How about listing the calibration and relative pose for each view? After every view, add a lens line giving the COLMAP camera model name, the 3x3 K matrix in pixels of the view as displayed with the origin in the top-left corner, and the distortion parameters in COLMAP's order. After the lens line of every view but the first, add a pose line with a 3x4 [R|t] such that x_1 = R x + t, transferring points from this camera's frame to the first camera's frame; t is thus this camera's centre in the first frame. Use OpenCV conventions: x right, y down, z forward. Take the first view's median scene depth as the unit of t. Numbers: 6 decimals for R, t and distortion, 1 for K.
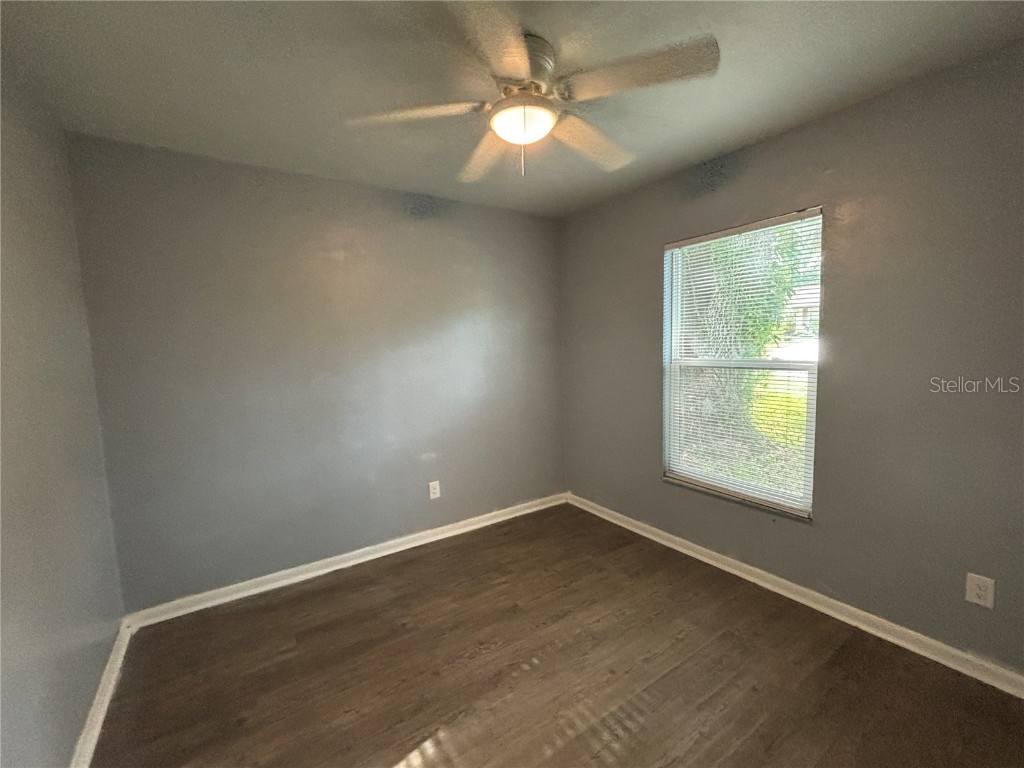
lens RADIAL K [[427.7, 0, 512.0], [0, 427.7, 384.0], [0, 0, 1]] dist [-0.001565, 0.000997]
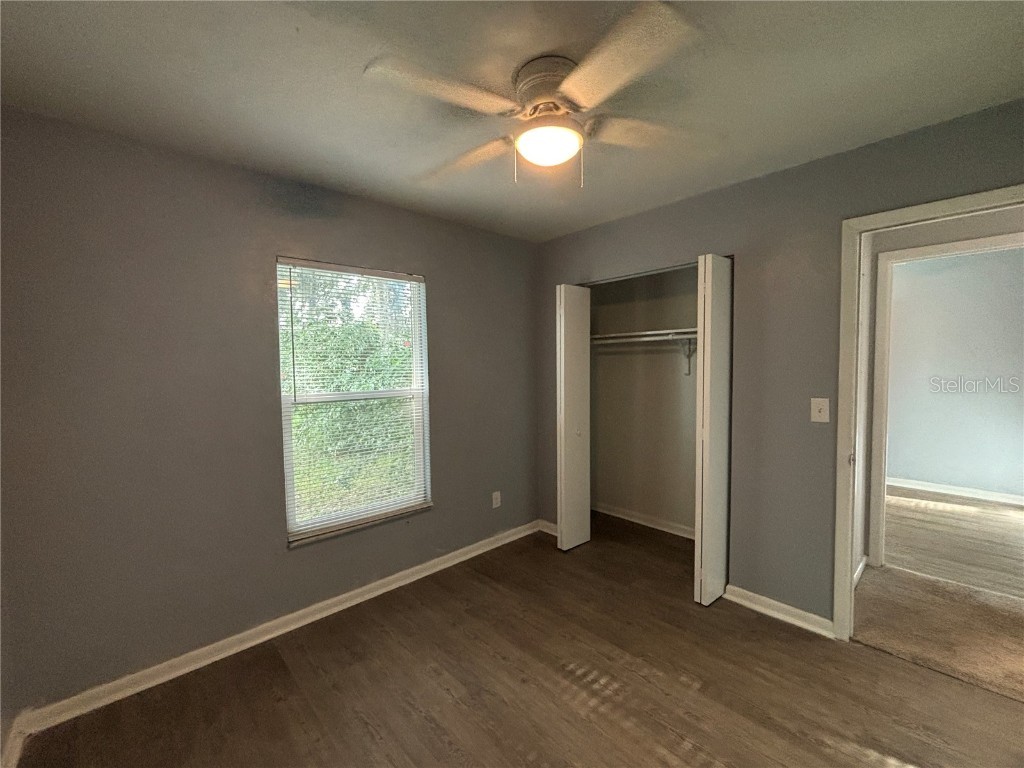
lens RADIAL K [[427.7, 0, 512.0], [0, 427.7, 384.0], [0, 0, 1]] dist [-0.001565, 0.000997]
pose [[-0.149716, -0.019390, 0.988539, -0.580678], [0.110179, 0.993253, 0.036169, -0.074092], [-0.982571, 0.114332, -0.146570, 0.804992]]
